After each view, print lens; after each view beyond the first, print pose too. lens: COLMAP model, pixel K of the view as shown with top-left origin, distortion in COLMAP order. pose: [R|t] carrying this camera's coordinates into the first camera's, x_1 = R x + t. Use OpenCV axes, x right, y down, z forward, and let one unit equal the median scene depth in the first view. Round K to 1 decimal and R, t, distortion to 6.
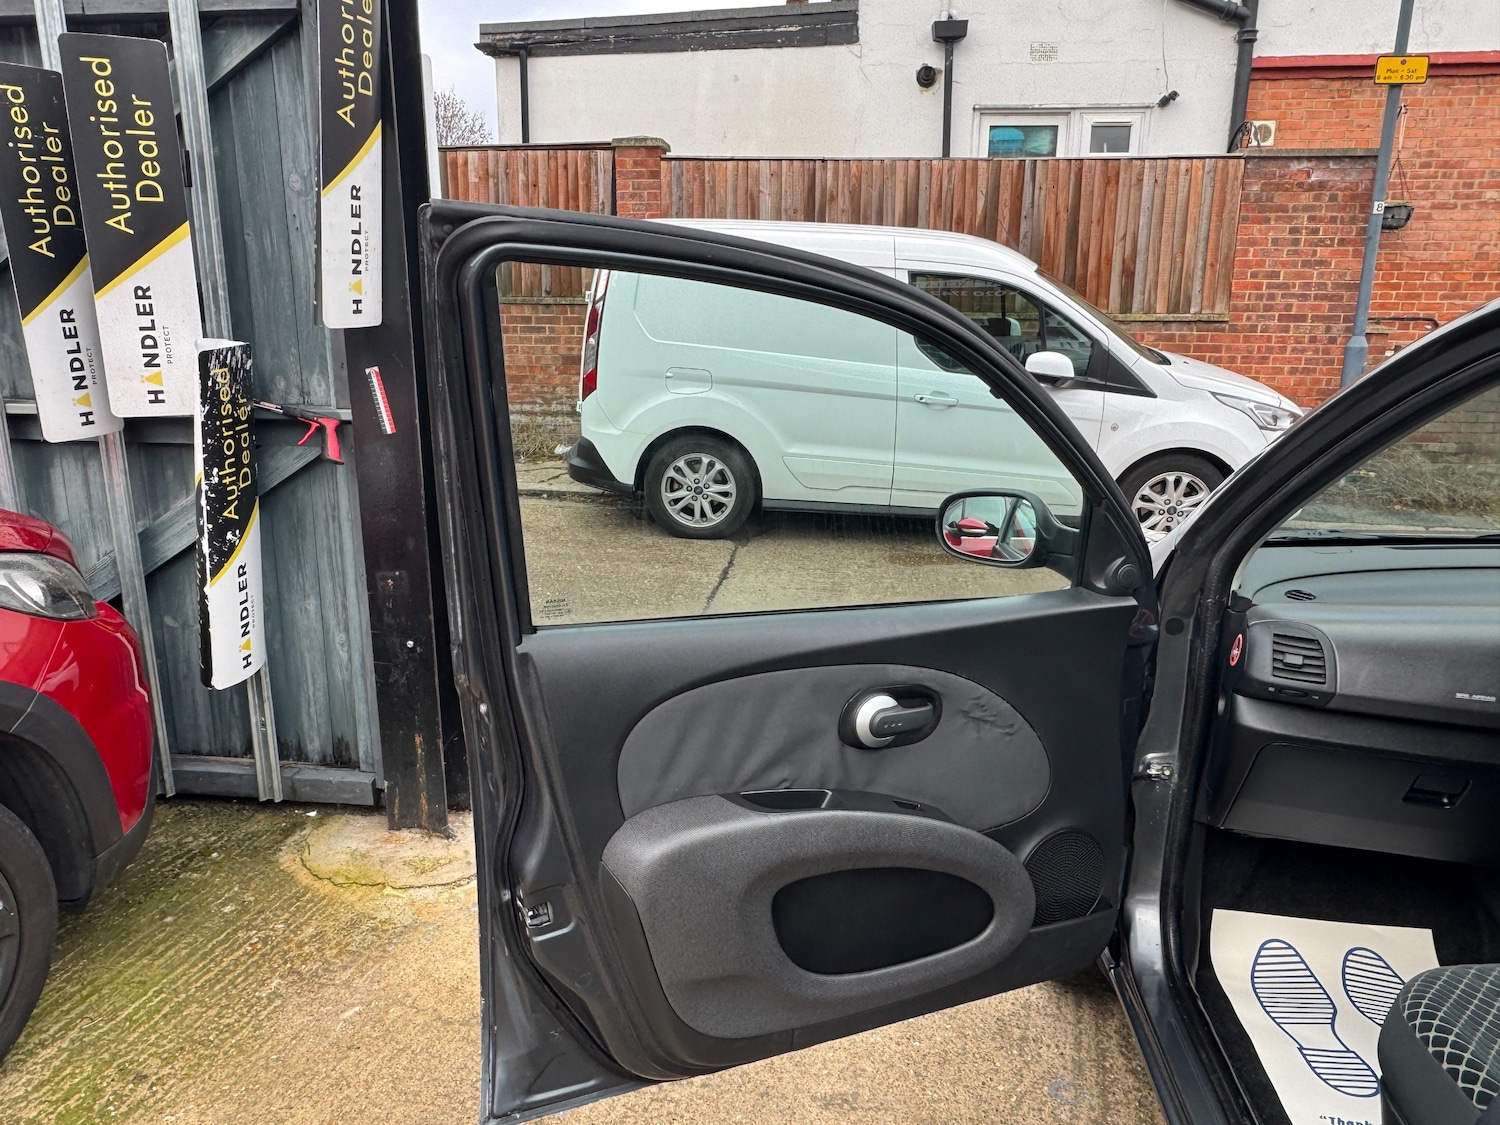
lens RADIAL K [[1053.4, 0, 734.7], [0, 1053.4, 560.8], [0, 0, 1]] dist [0.004127, -0.002533]
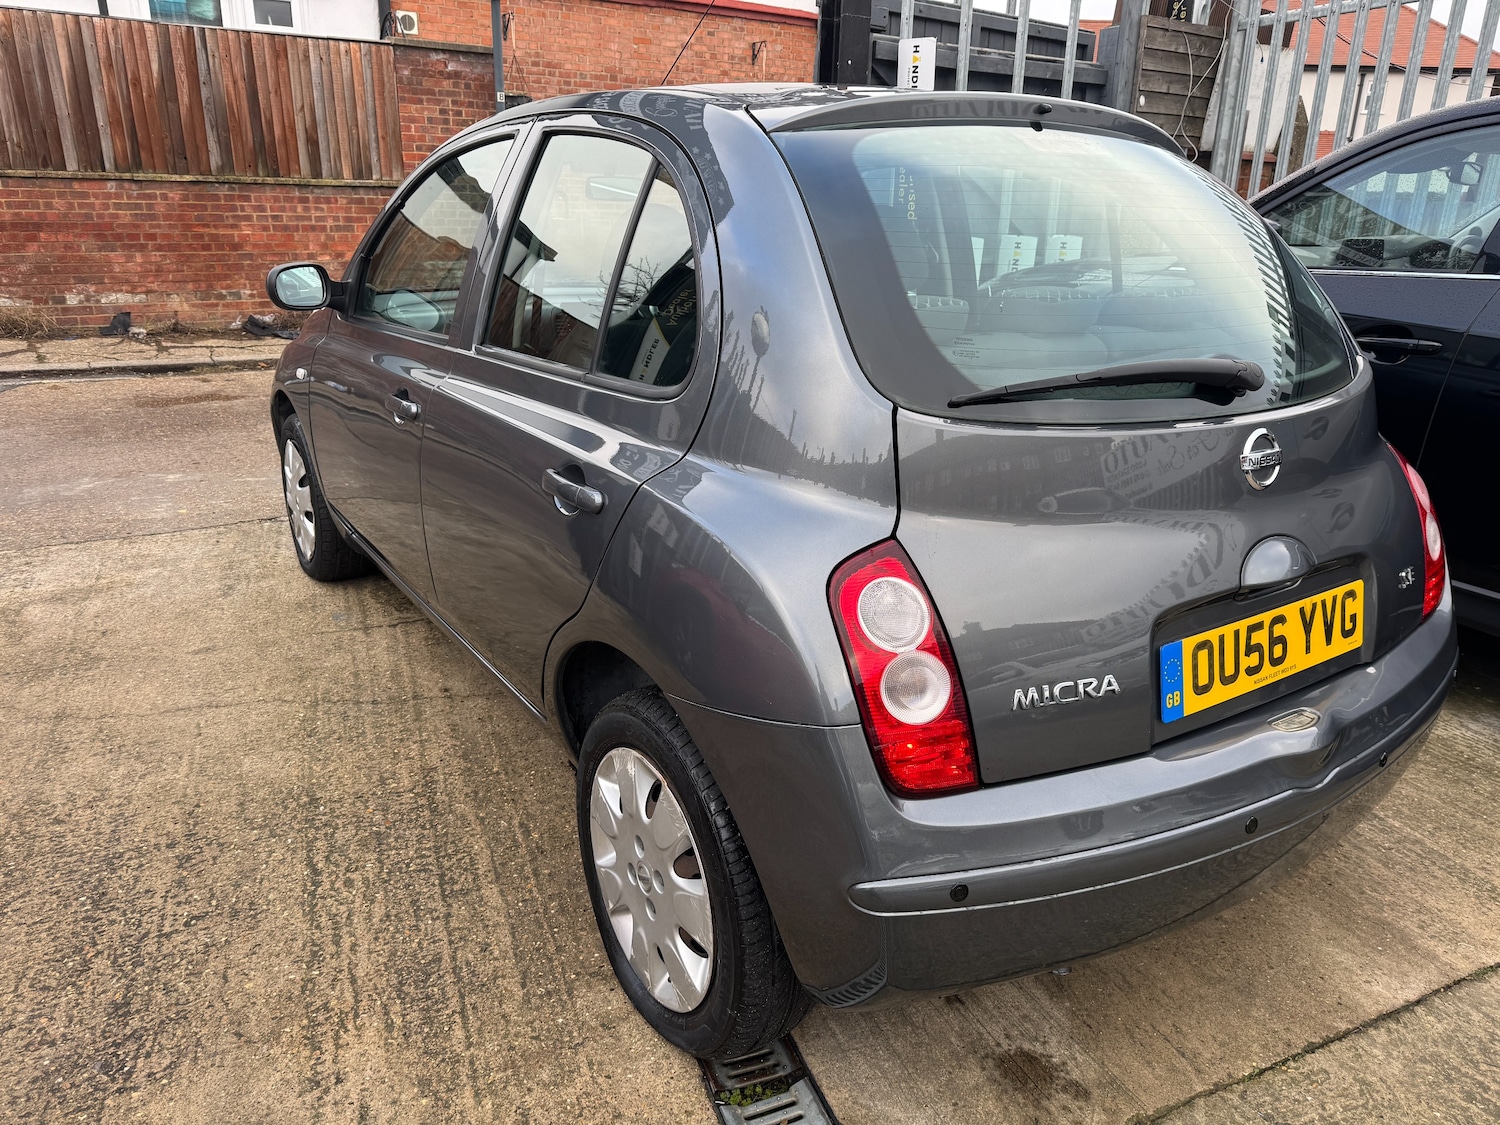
lens RADIAL K [[1065.9, 0, 754.3], [0, 1065.9, 562.5], [0, 0, 1]] dist [0.002782, -0.008340]
pose [[0.762441, -0.199224, 0.615624, -0.059787], [0.132751, 0.979344, 0.152519, 0.058307], [-0.633294, -0.034562, 0.773139, -0.201885]]
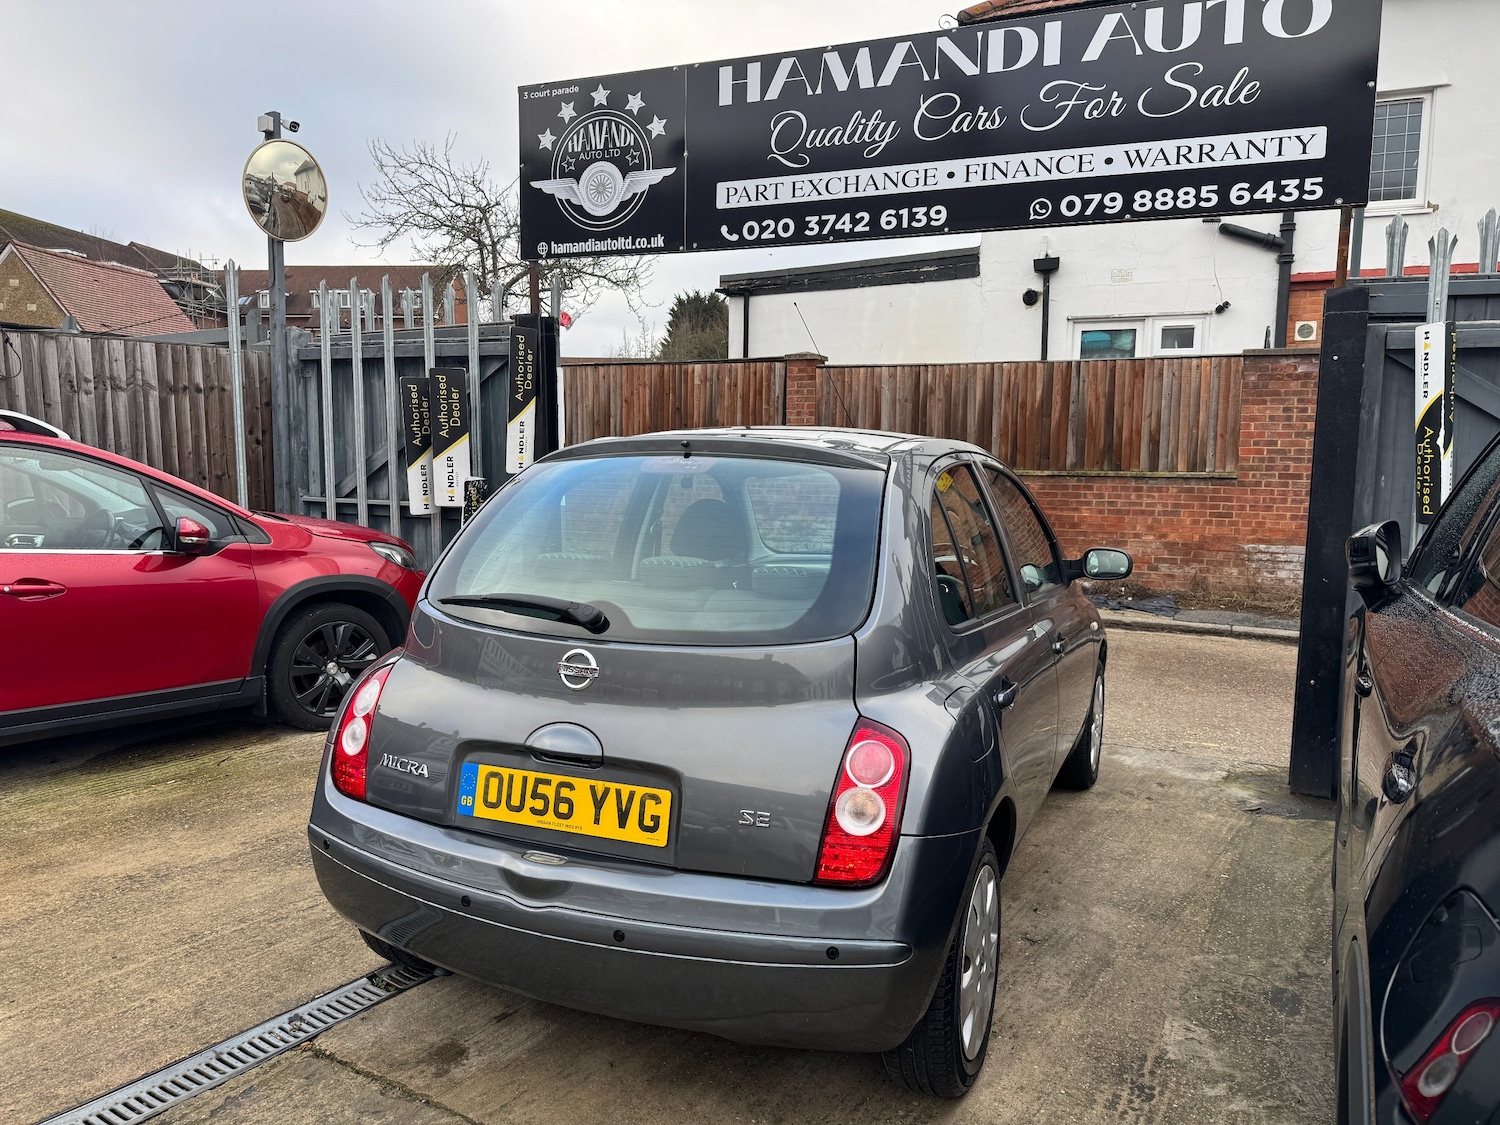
lens RADIAL K [[1042.4, 0, 752.0], [0, 1042.4, 569.9], [0, 0, 1]] dist [0.146157, -0.259189]
pose [[0.956678, 0.035757, -0.288943, 0.284815], [-0.074537, 0.989435, -0.124345, 0.088906], [0.281444, 0.140495, 0.949237, -0.381323]]
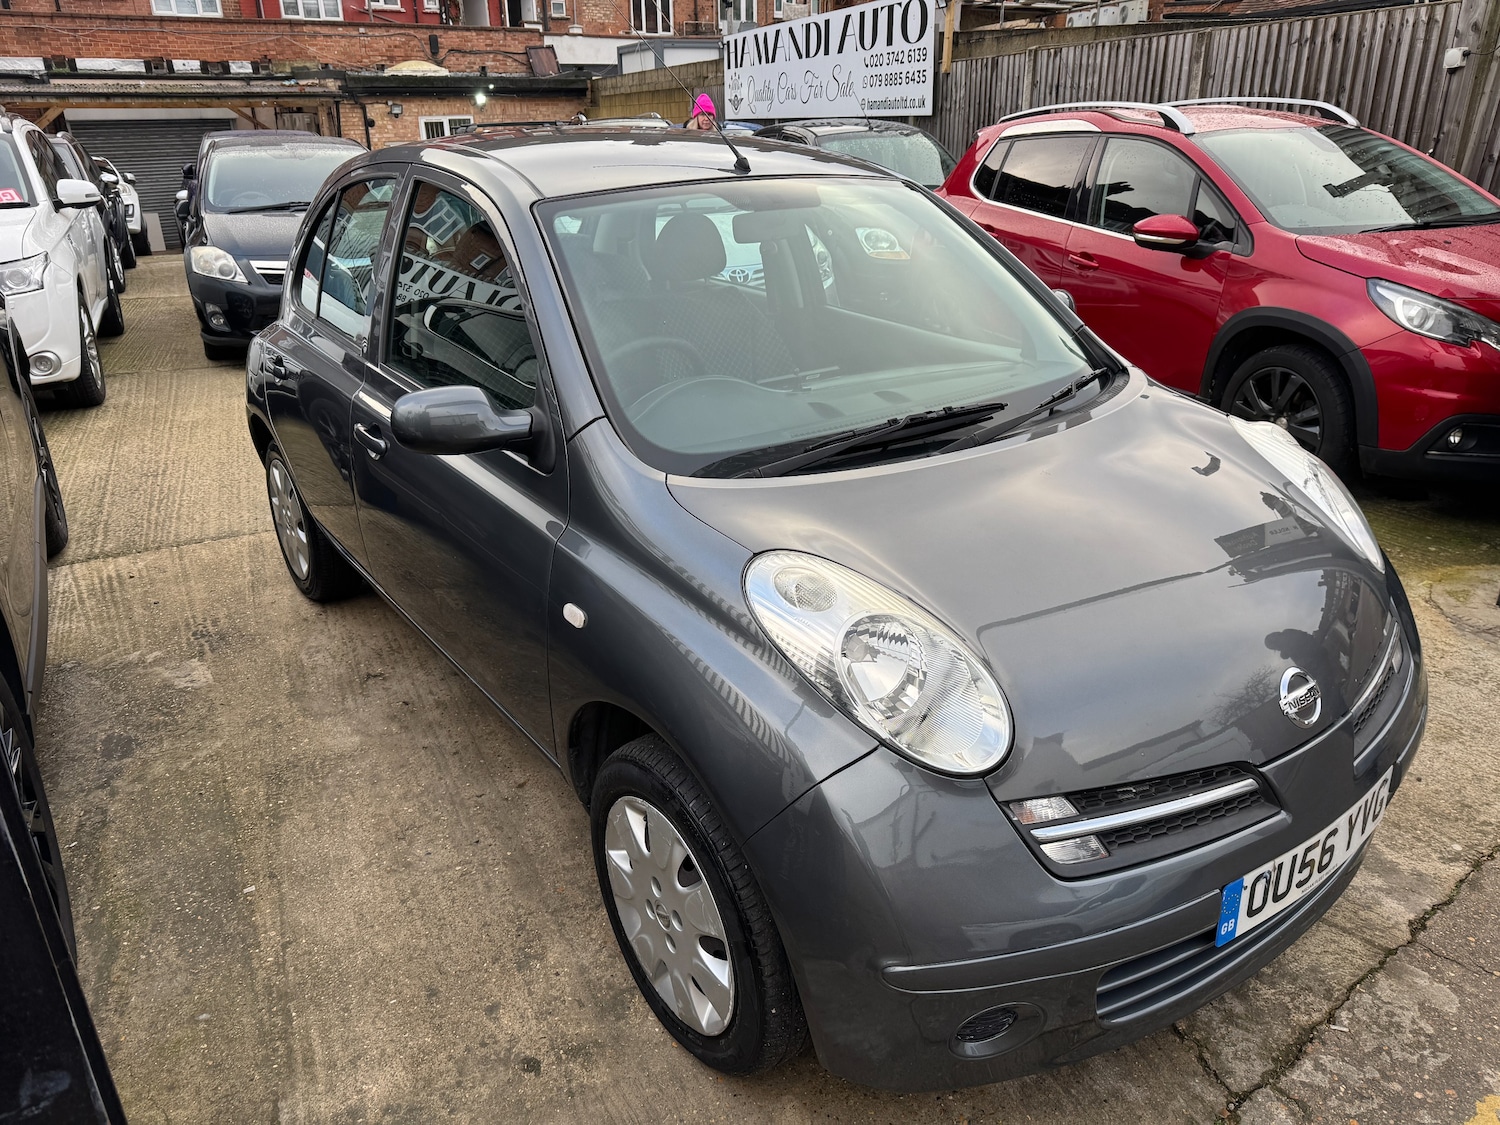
lens RADIAL K [[1054.4, 0, 751.6], [0, 1054.4, 556.6], [0, 0, 1]] dist [0.007715, -0.010271]
pose [[-0.729281, 0.261935, -0.632091, 0.418310], [-0.155962, 0.835861, 0.526319, -0.112896], [0.666202, 0.482417, -0.568726, 0.387634]]
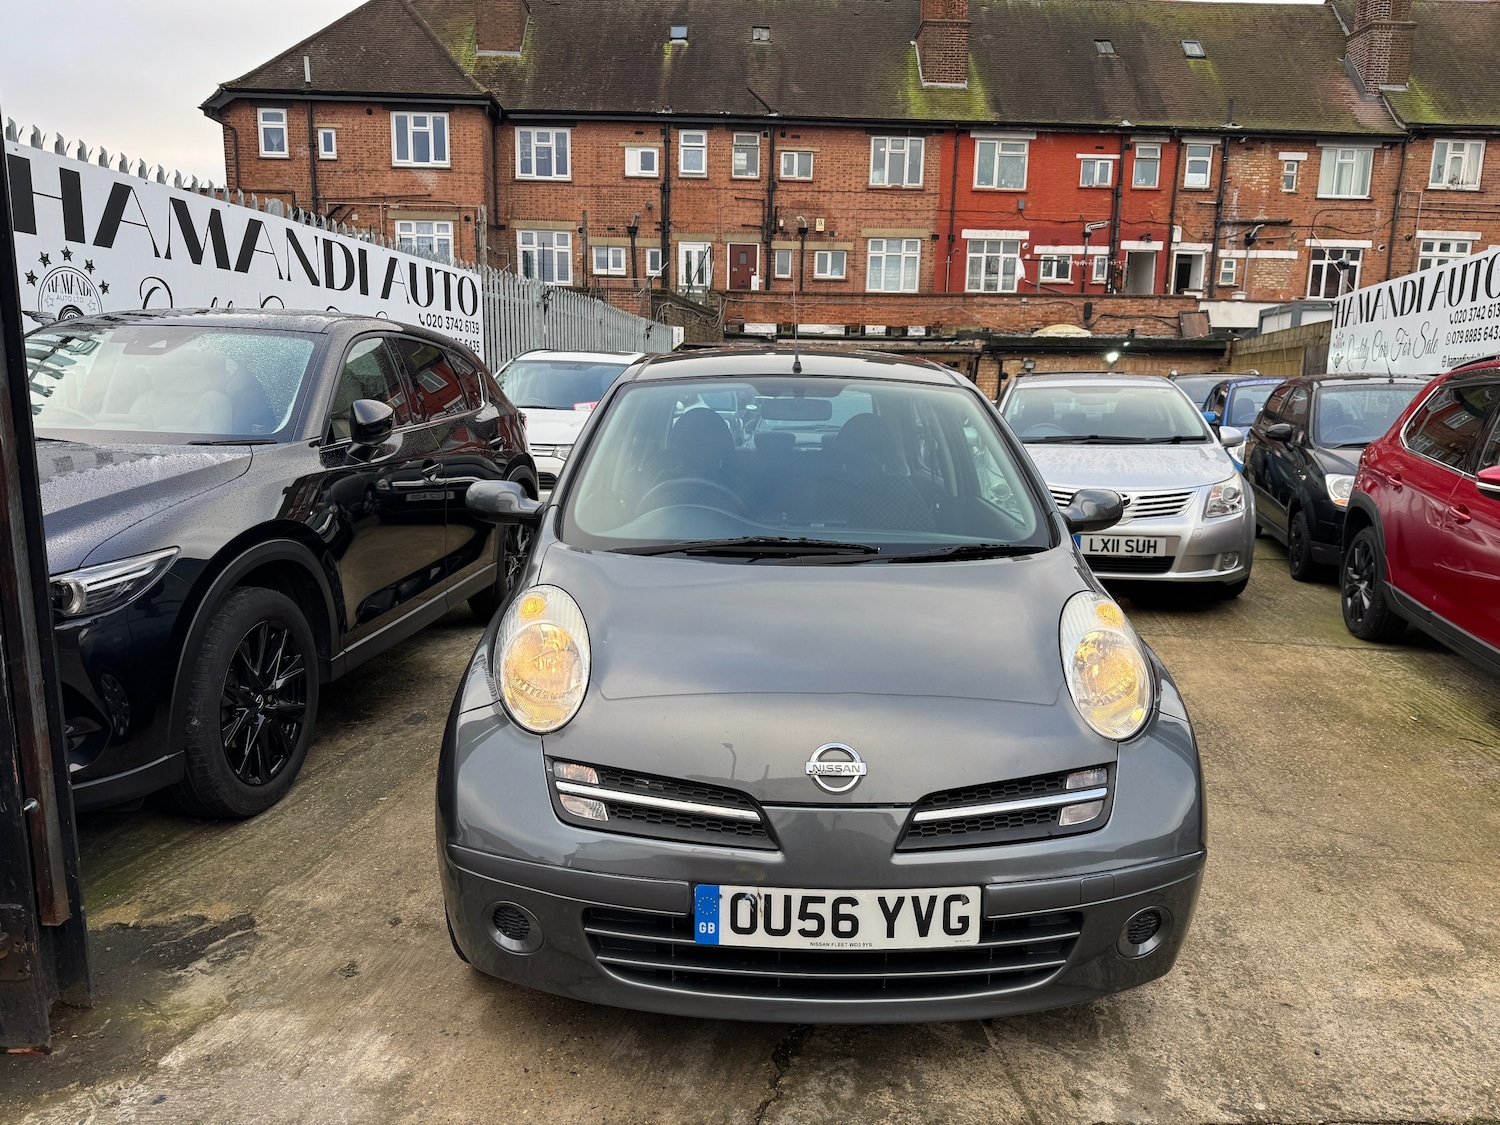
lens RADIAL K [[1051.9, 0, 752.5], [0, 1051.9, 567.8], [0, 0, 1]] dist [0.028127, -0.038308]
pose [[-0.990379, -0.001431, -0.138373, 0.260056], [-0.057363, 0.914230, 0.401115, -0.138410], [0.125931, 0.405194, -0.905516, 0.564055]]
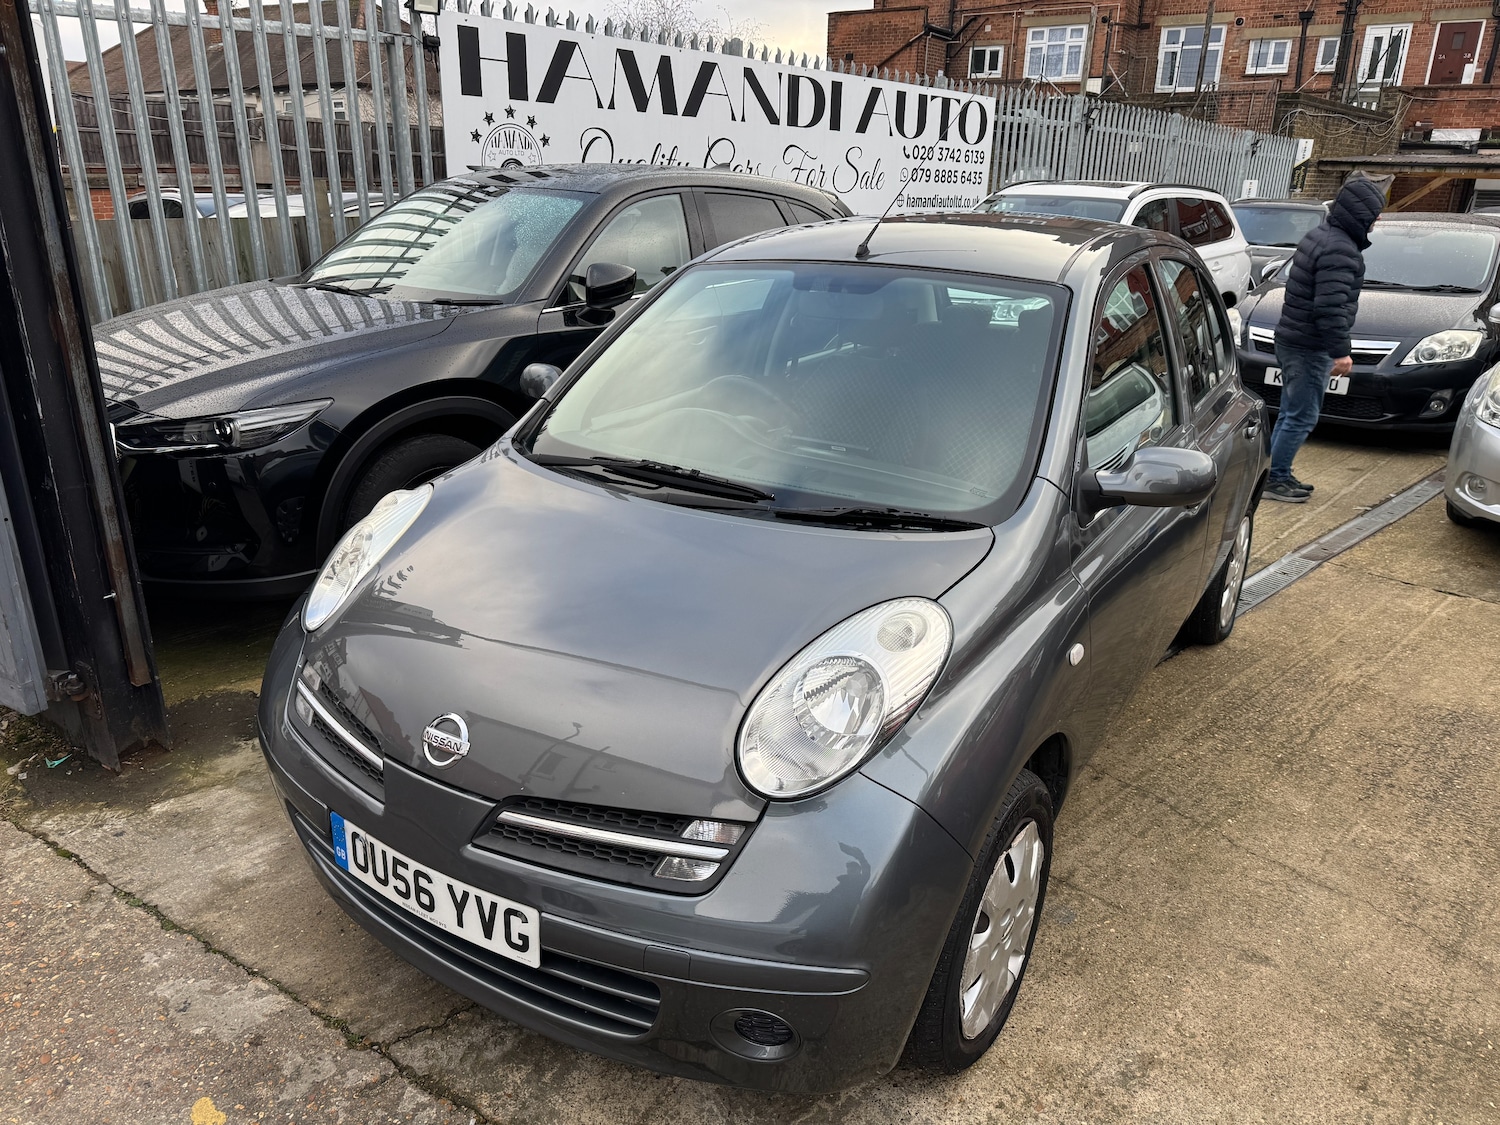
lens RADIAL K [[1059.1, 0, 755.5], [0, 1059.1, 567.1], [0, 0, 1]] dist [0.009645, -0.009891]
pose [[-0.896283, -0.173187, 0.408268, 0.048364], [0.080975, 0.841211, 0.534609, -0.147328], [-0.436027, 0.512221, -0.739940, 0.480311]]
